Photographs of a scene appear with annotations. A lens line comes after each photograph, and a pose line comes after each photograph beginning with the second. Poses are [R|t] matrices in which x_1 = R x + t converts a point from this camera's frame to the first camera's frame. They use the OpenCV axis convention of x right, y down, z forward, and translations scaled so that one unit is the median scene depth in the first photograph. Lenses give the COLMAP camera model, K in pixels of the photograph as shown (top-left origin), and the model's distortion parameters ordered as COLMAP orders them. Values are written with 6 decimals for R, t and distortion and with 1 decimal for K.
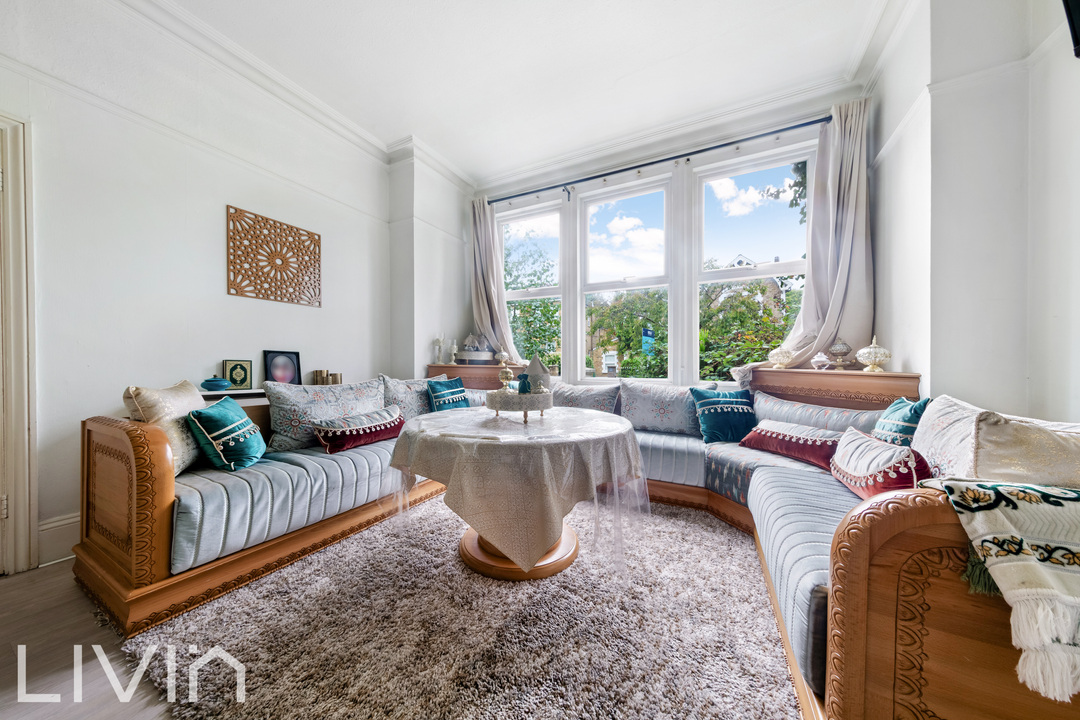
lens RADIAL K [[337.3, 0, 540.0], [0, 337.3, 360.0], [0, 0, 1]] dist [0.000190, 0.000074]
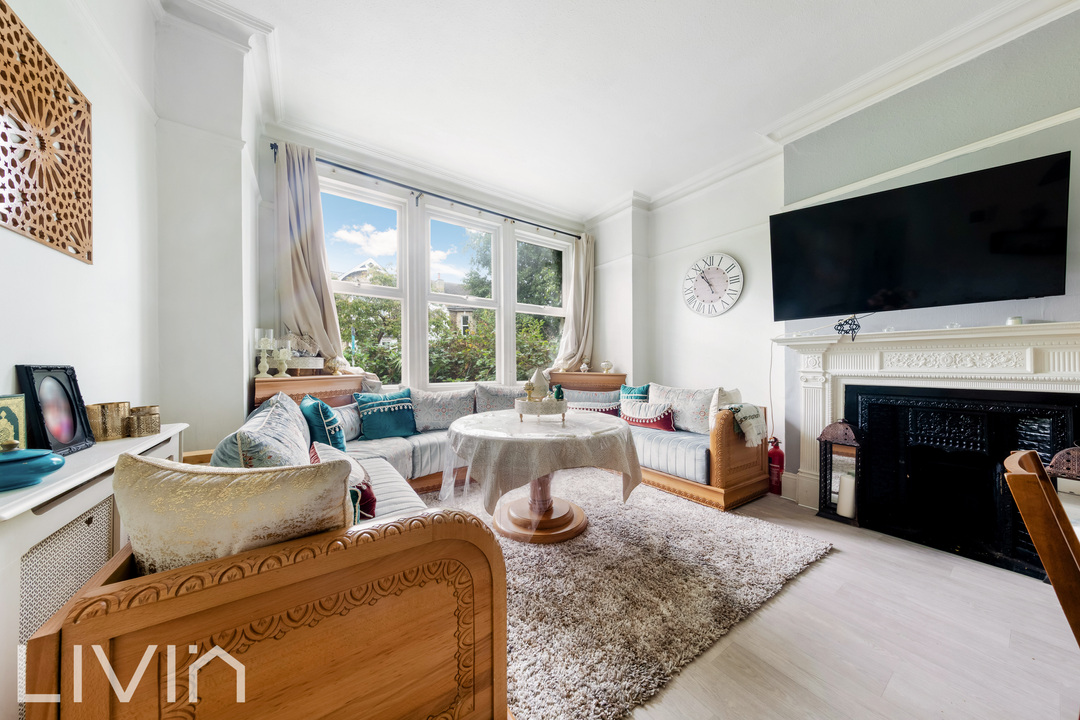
lens RADIAL K [[329.9, 0, 540.0], [0, 329.9, 360.0], [0, 0, 1]] dist [0.000238, 0.000015]
pose [[0.478046, 0.001266, 0.878334, -0.879527], [-0.011544, 0.999922, 0.004842, -0.045165], [-0.878259, -0.012454, 0.478023, 0.320525]]
